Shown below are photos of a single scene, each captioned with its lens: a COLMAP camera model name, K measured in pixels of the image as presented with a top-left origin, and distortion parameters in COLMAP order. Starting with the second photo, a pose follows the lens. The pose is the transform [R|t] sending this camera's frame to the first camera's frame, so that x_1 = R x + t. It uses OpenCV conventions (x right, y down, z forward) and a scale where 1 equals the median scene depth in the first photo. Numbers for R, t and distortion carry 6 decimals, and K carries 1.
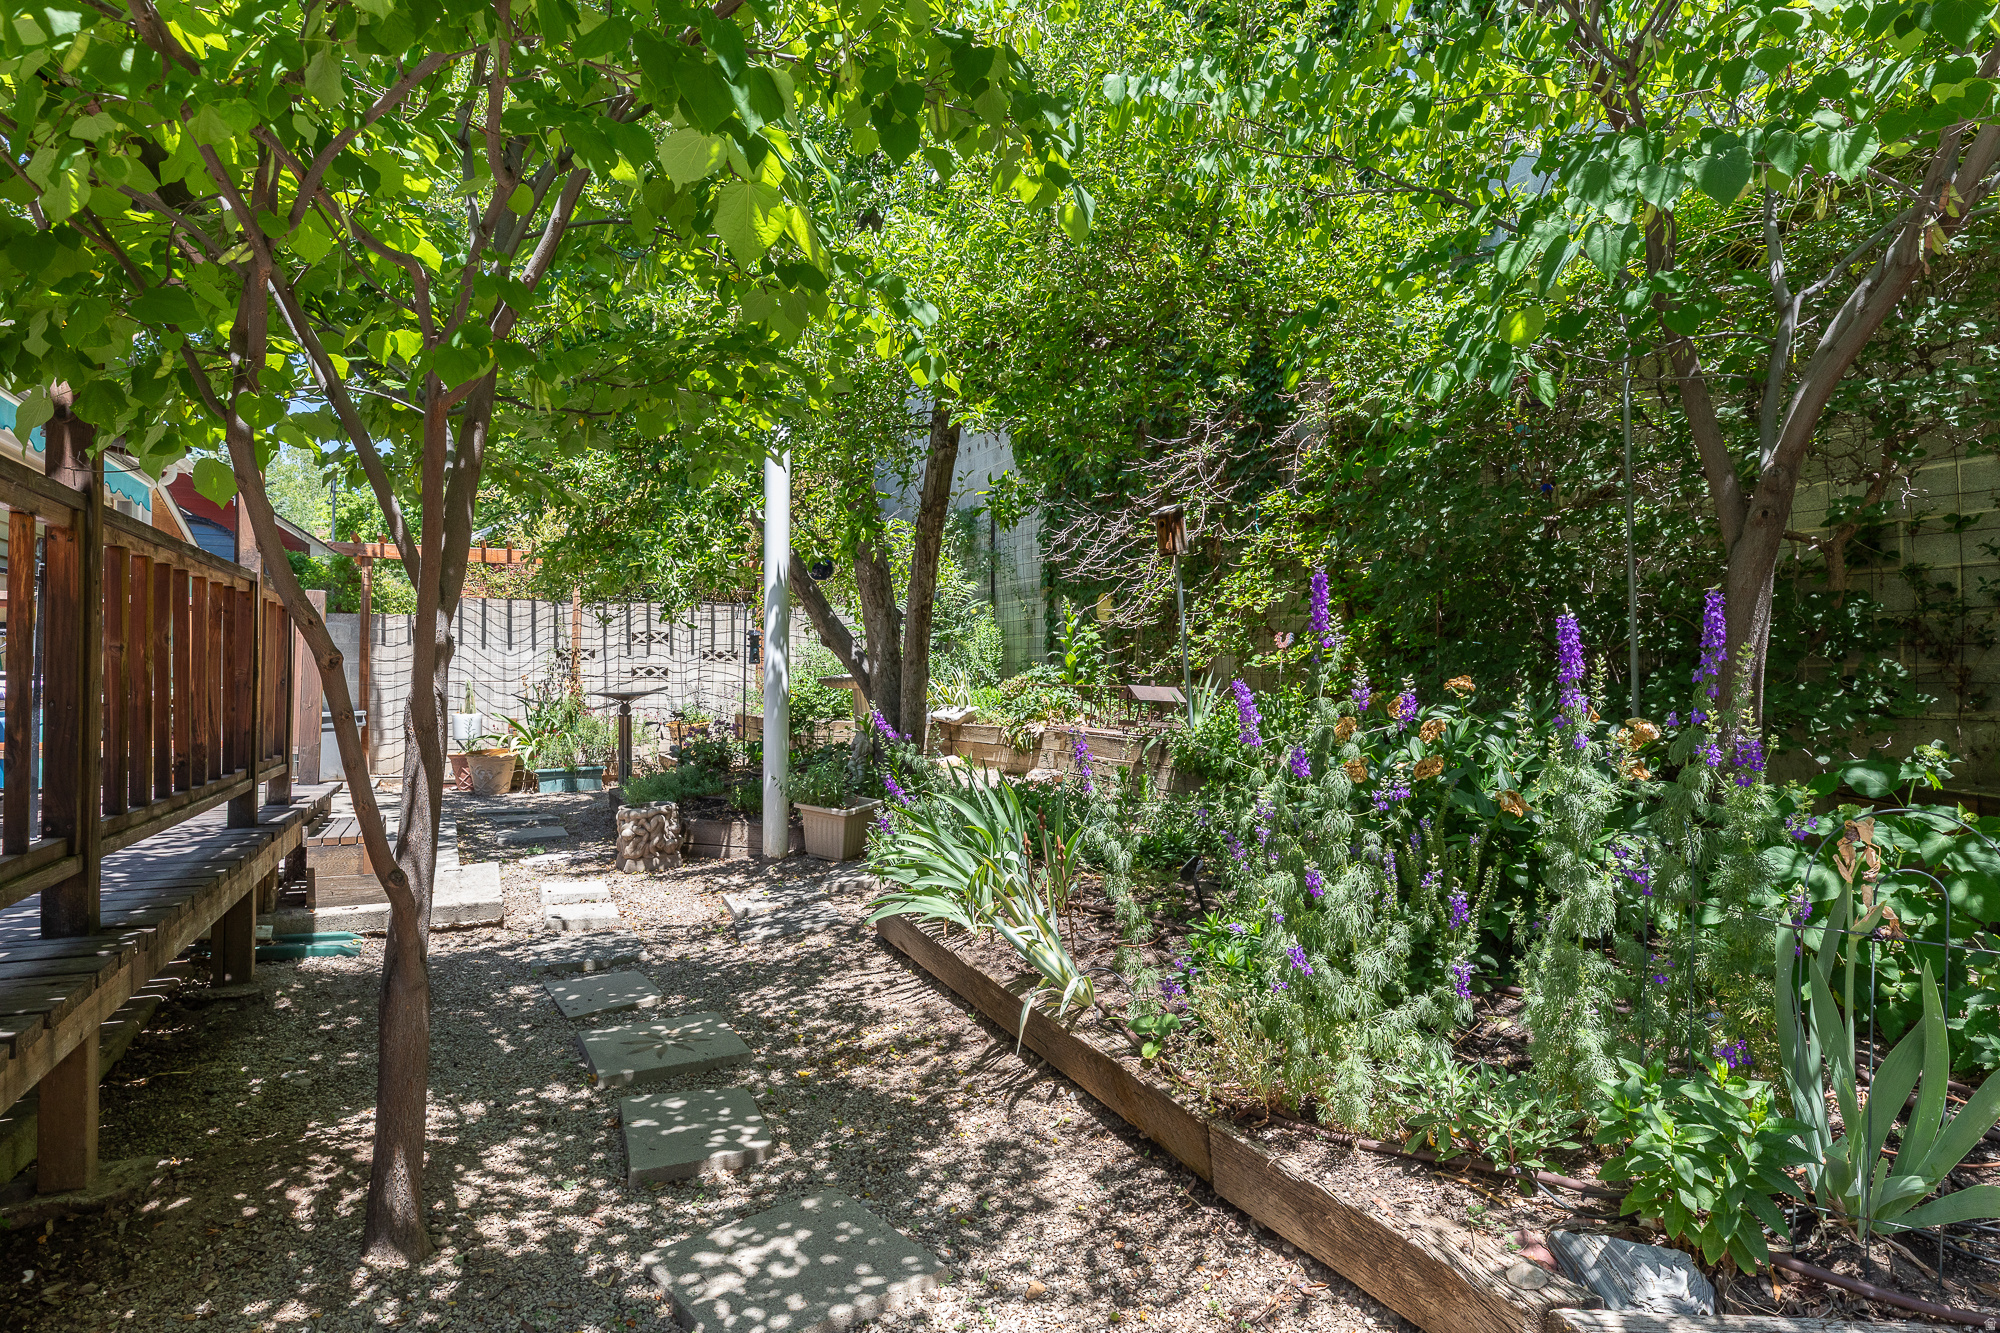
lens RADIAL K [[1119.9, 0, 1002.4], [0, 1119.9, 669.4], [0, 0, 1]] dist [0.005038, 0.000904]
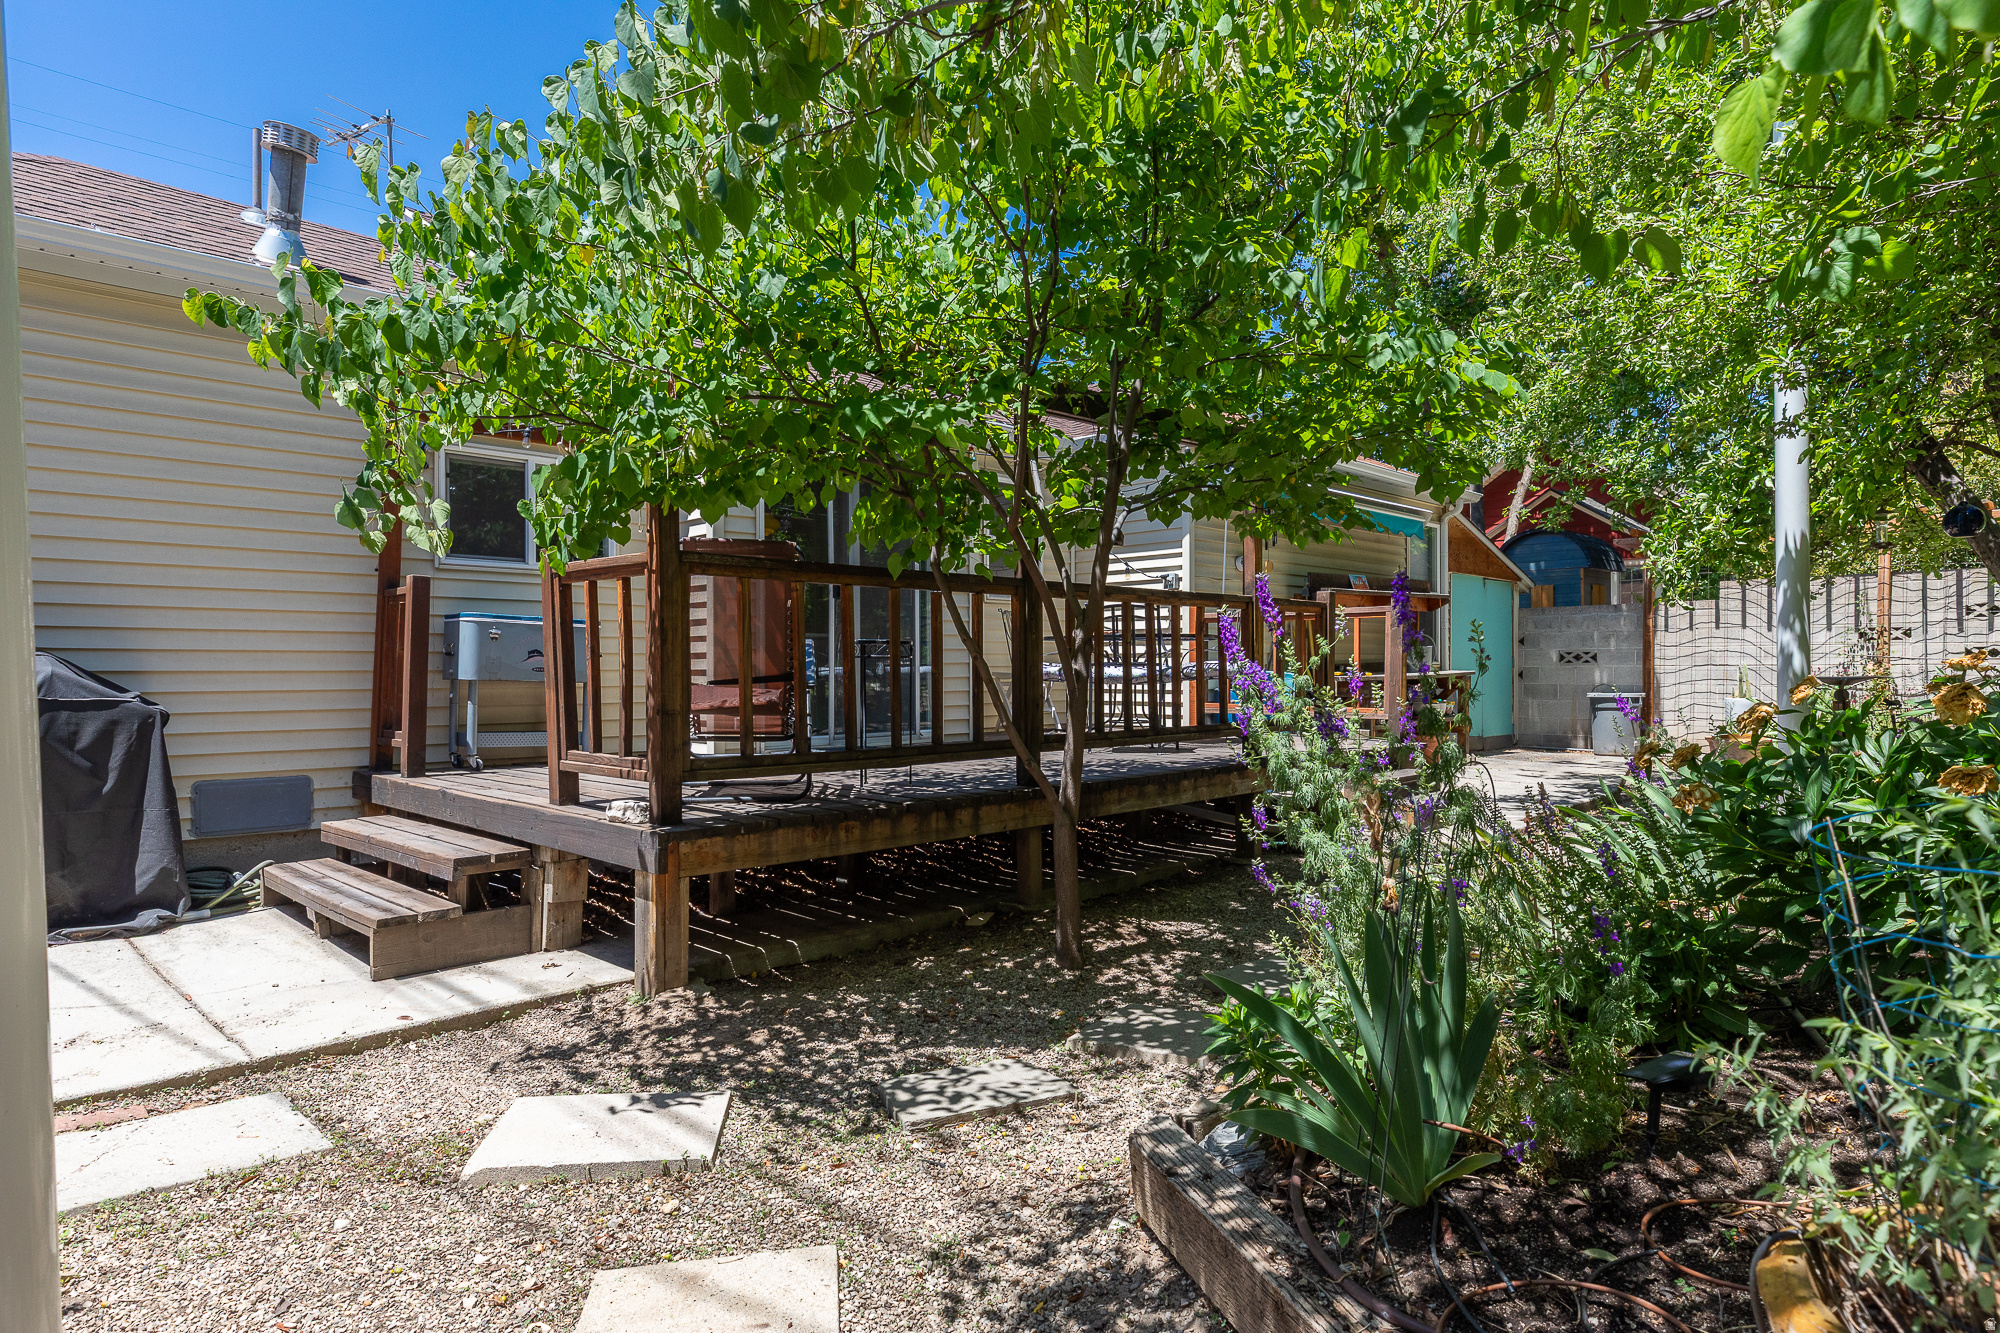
lens RADIAL K [[1119.9, 0, 999.1], [0, 1119.9, 673.1], [0, 0, 1]] dist [0.005038, 0.000904]
pose [[0.333540, -0.000940, -0.942735, 0.219877], [0.016827, 0.999846, 0.004956, 0.001370], [0.942586, -0.017516, 0.333505, 0.045488]]
